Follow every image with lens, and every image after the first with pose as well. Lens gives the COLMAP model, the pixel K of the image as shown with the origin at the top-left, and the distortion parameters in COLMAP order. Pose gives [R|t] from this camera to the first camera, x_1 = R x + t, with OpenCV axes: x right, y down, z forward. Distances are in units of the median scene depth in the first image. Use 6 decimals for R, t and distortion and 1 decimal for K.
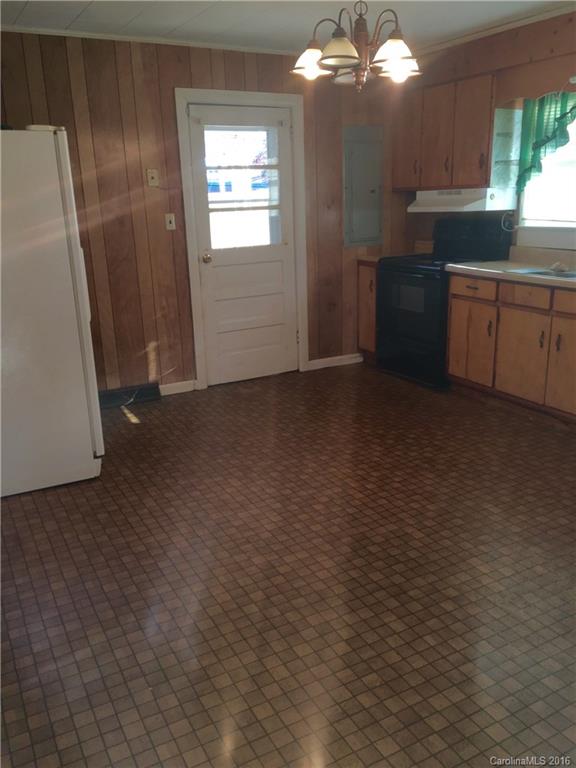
lens RADIAL K [[652.8, 0, 288.0], [0, 652.8, 384.0], [0, 0, 1]] dist [0.088429, -0.119491]
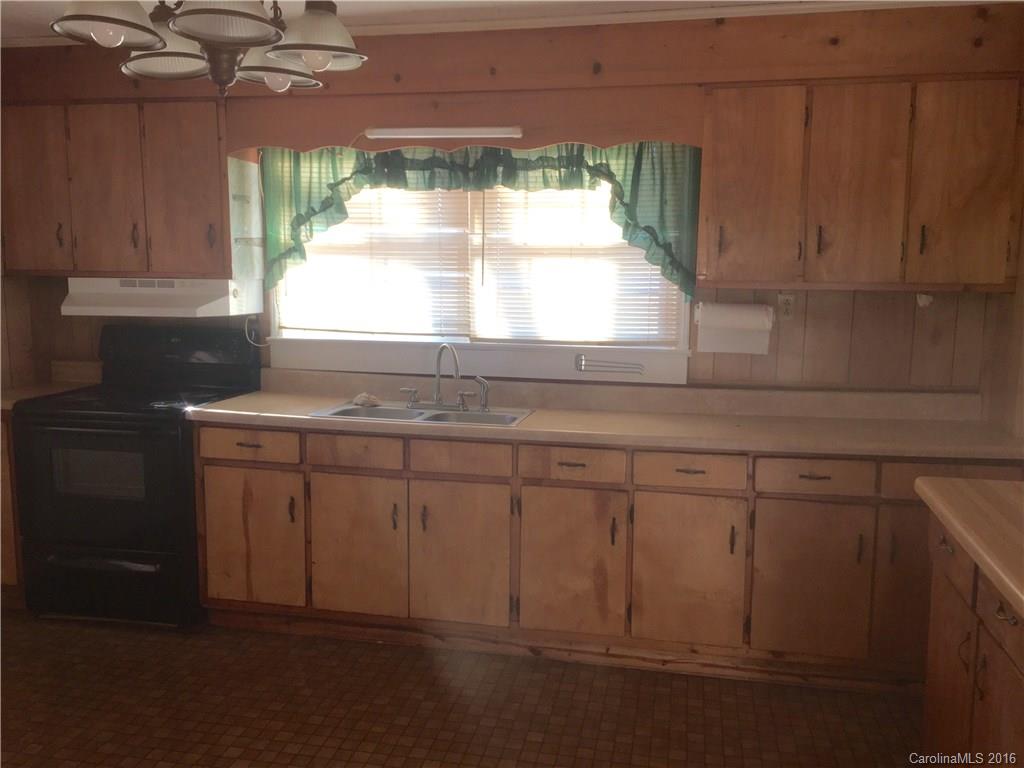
lens RADIAL K [[870.3, 0, 512.0], [0, 870.3, 384.0], [0, 0, 1]] dist [0.088429, -0.119491]
pose [[0.645232, -0.074965, 0.760300, -0.158872], [0.184047, 0.981118, -0.059455, -0.111174], [-0.741487, 0.178294, 0.646845, 0.313889]]
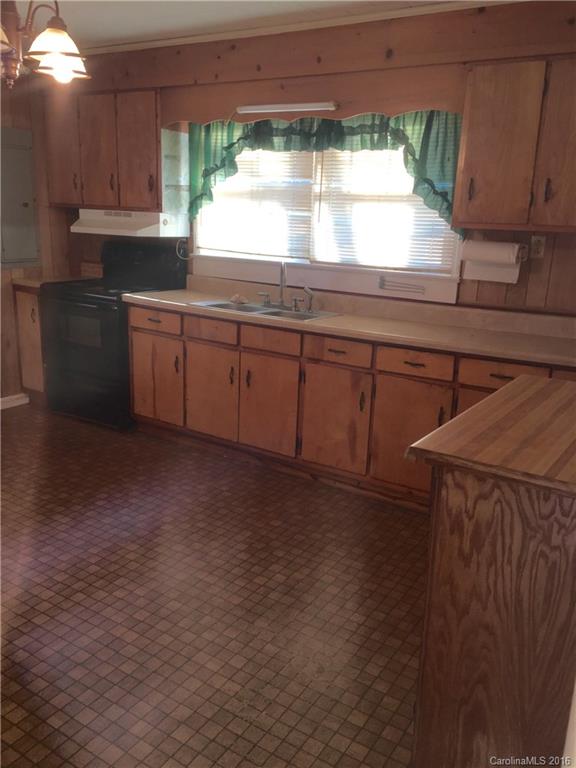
lens RADIAL K [[652.8, 0, 288.0], [0, 652.8, 384.0], [0, 0, 1]] dist [0.088429, -0.119491]
pose [[0.873096, -0.067041, 0.482917, -0.005104], [0.074407, 0.997220, 0.003914, -0.047958], [-0.481837, 0.032515, 0.875658, 0.112252]]
